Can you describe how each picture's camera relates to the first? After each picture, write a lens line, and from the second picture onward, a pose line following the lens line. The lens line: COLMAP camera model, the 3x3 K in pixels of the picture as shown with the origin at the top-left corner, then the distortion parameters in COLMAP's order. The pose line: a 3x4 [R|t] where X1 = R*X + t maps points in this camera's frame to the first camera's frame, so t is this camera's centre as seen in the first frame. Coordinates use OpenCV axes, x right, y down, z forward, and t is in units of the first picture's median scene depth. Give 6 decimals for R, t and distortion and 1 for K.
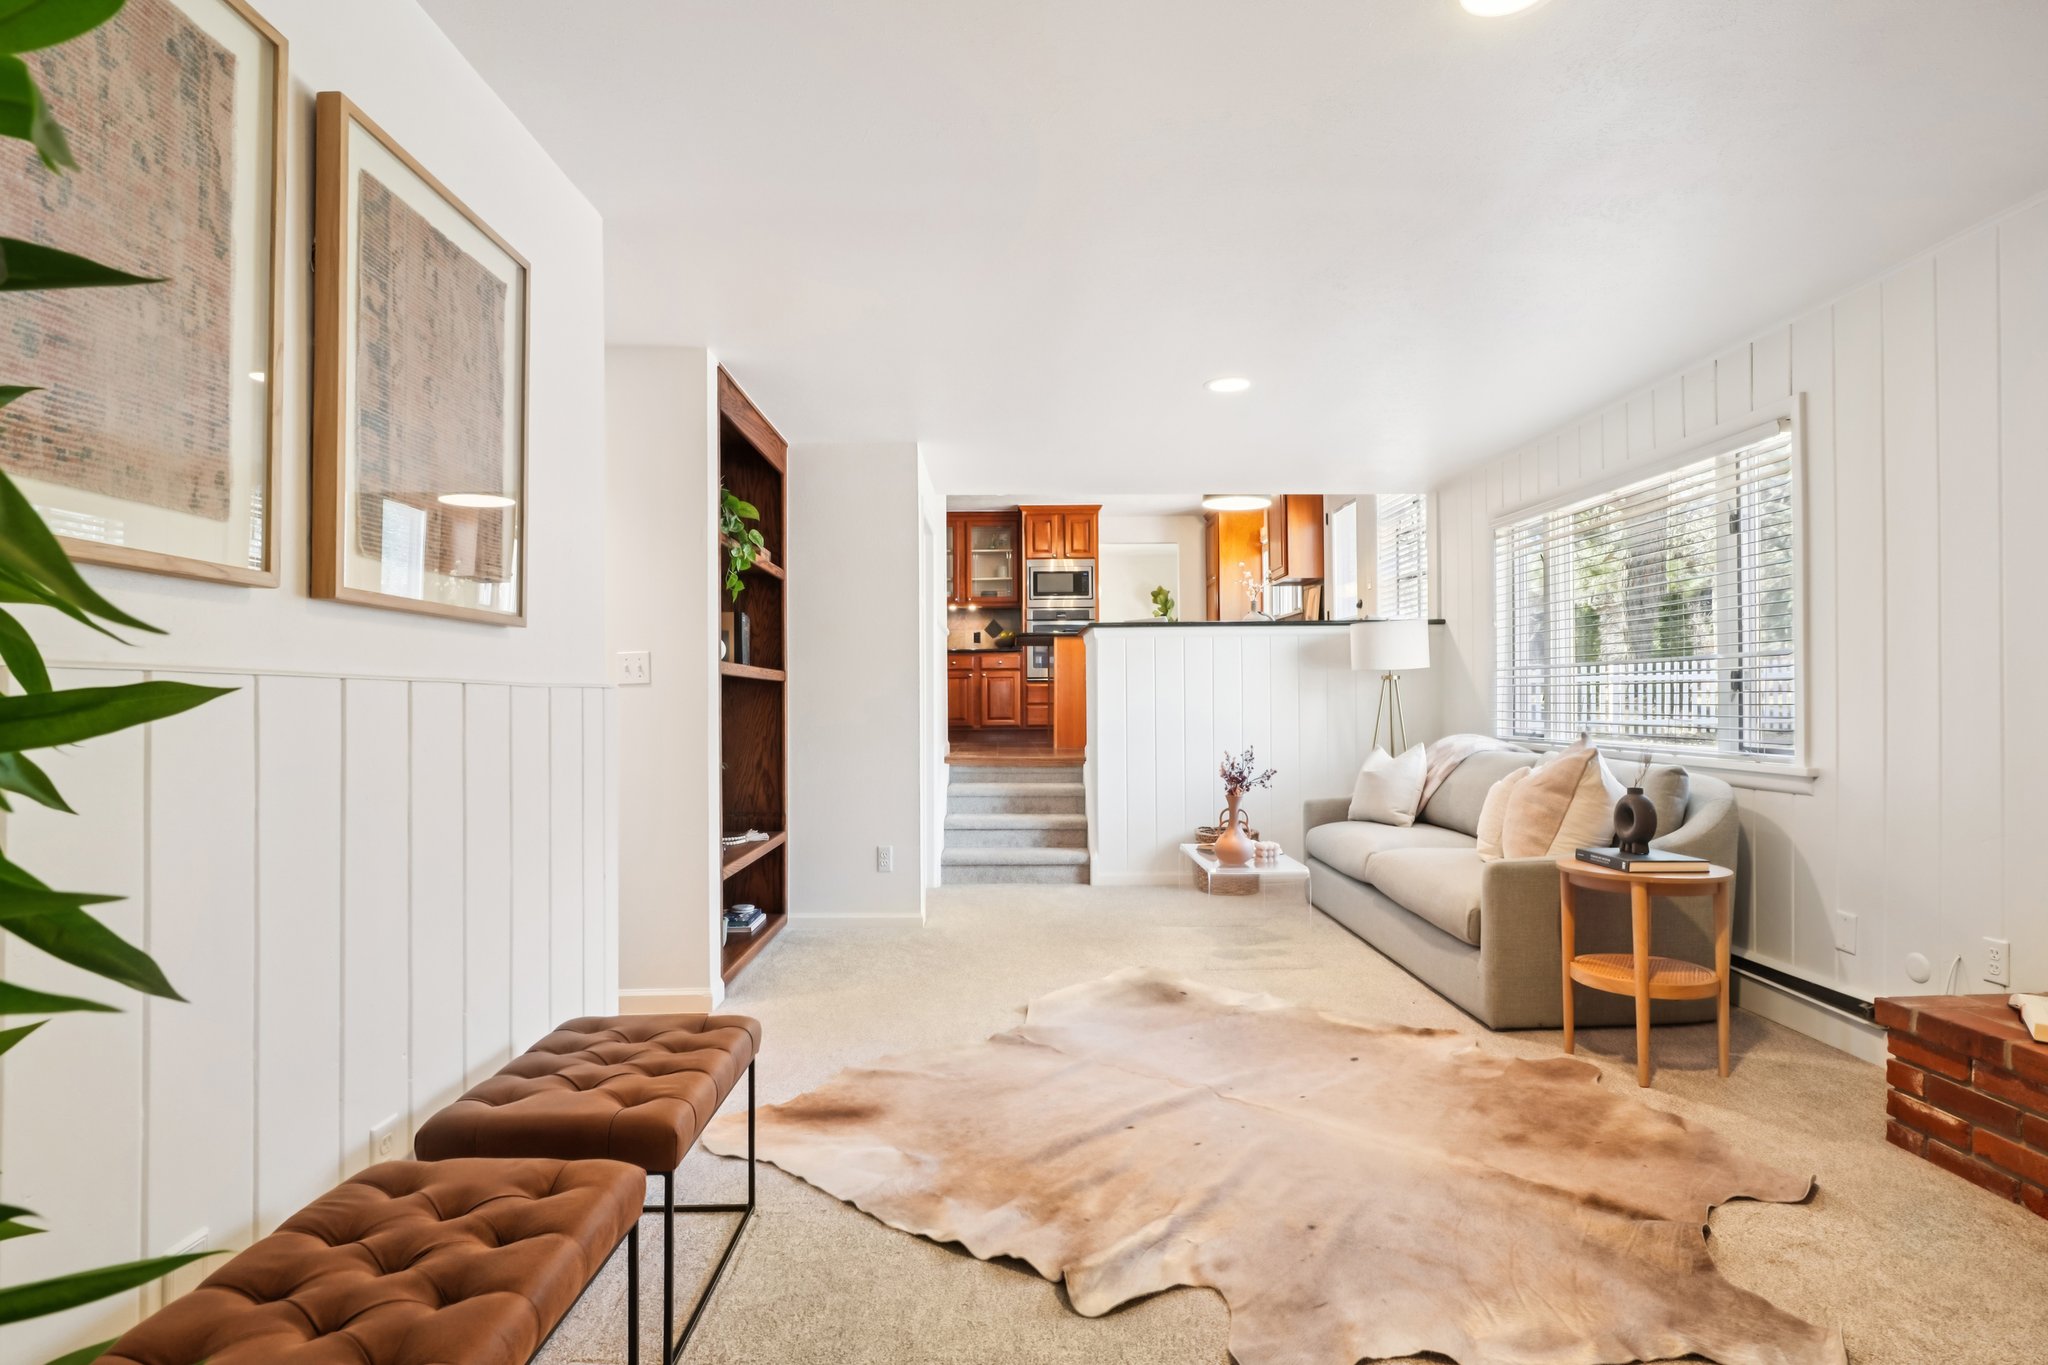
lens RADIAL K [[1017.4, 0, 1024.0], [0, 1017.4, 682.5], [0, 0, 1]] dist [-0.030197, 0.001333]
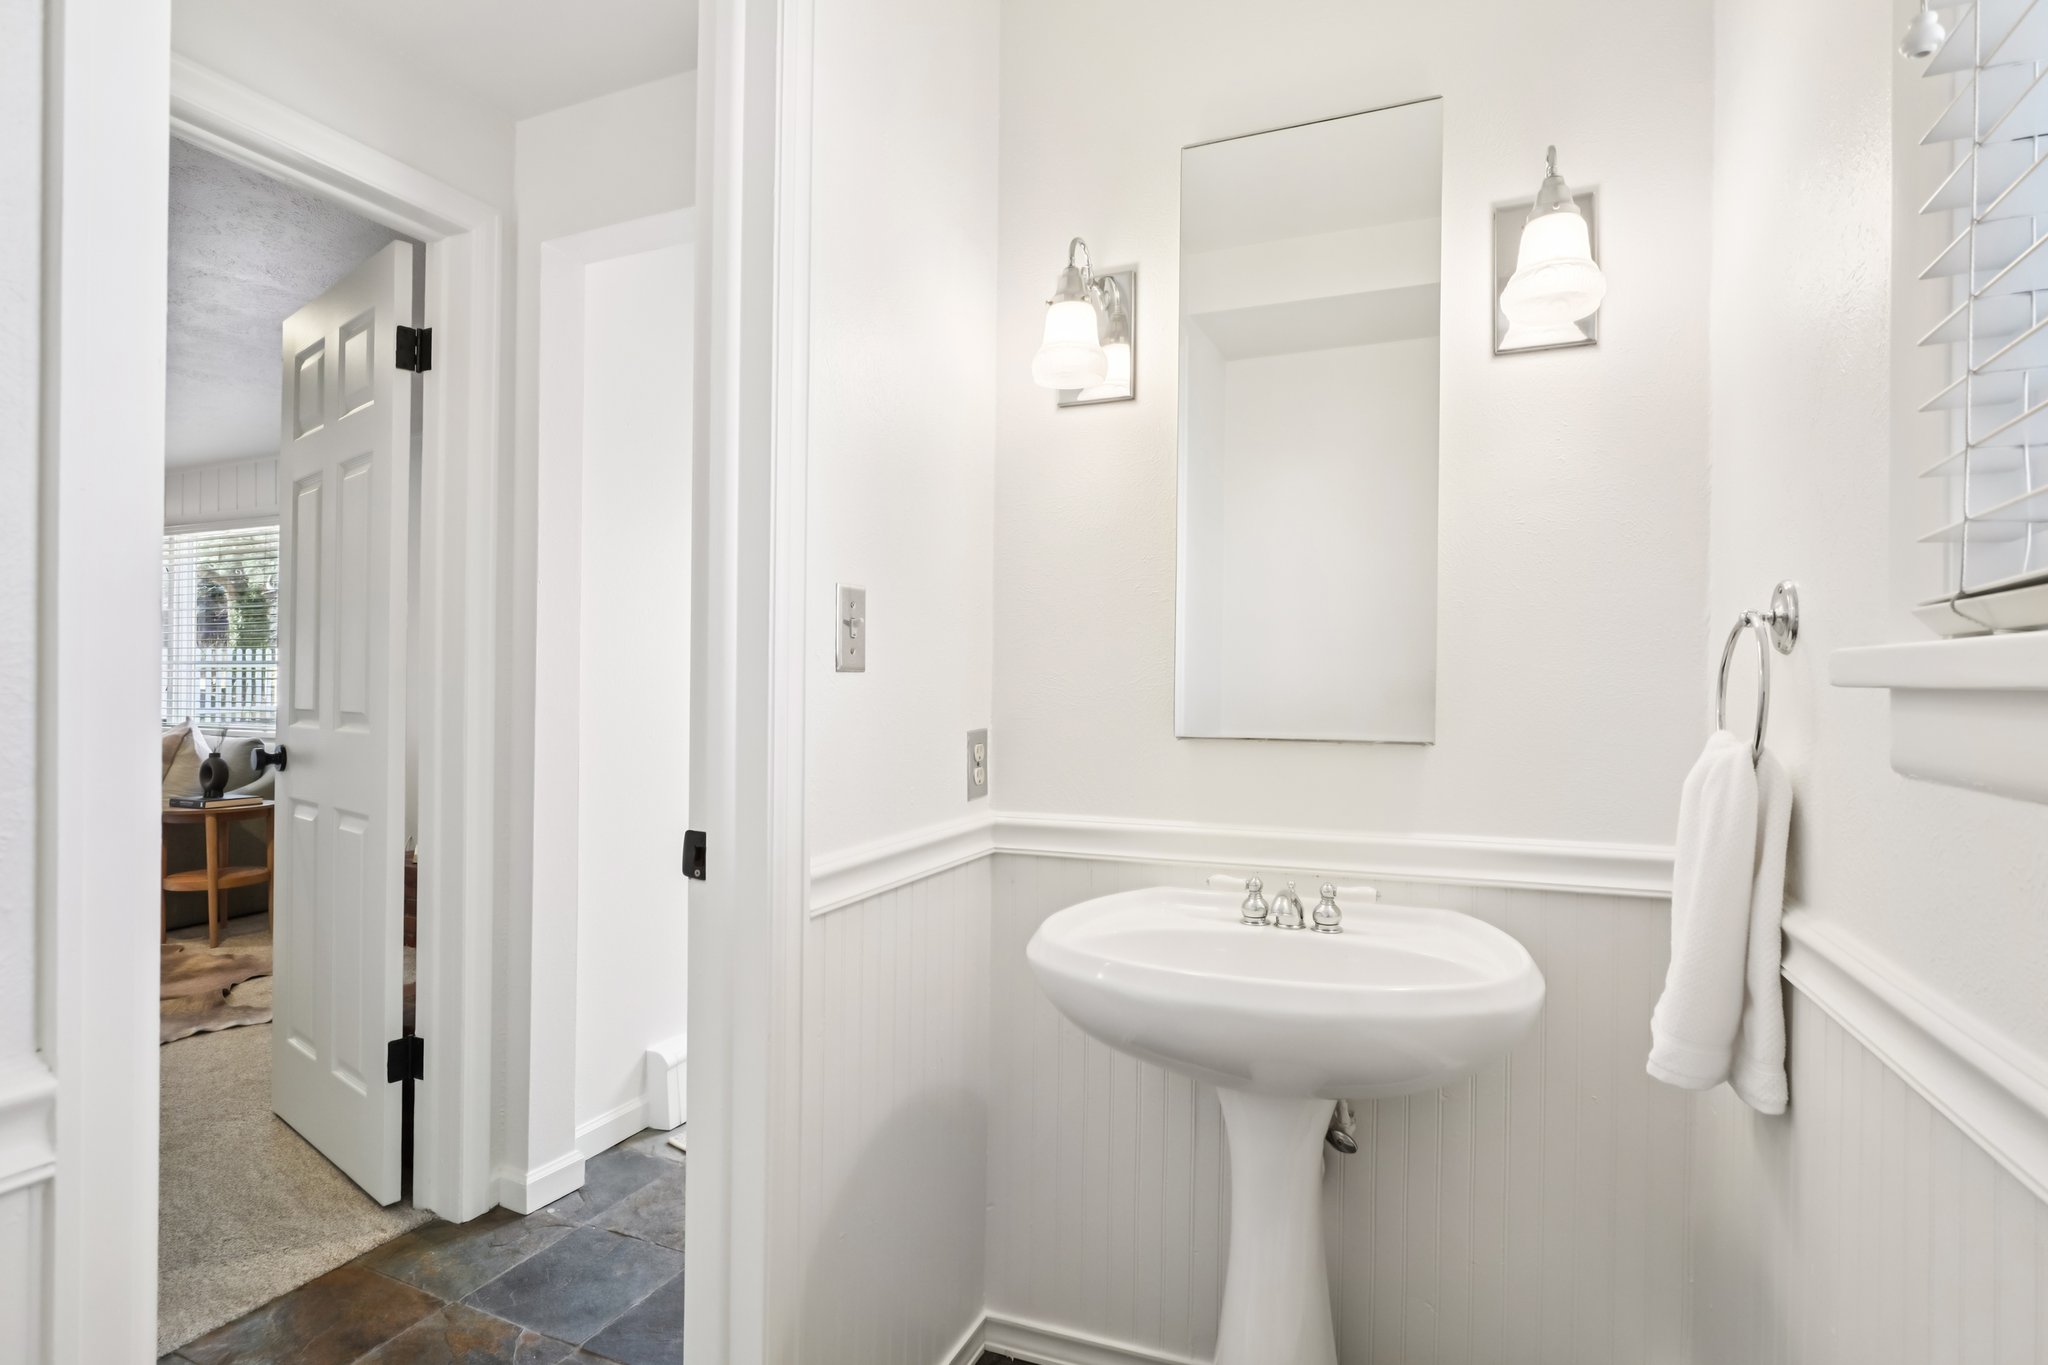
lens RADIAL K [[1017.4, 0, 1024.0], [0, 1017.4, 682.5], [0, 0, 1]] dist [-0.030197, 0.001333]
pose [[0.409083, 0.006674, 0.912473, -0.225242], [-0.022040, 0.999754, 0.002568, -0.025822], [-0.912231, -0.021162, 0.409129, -0.636168]]
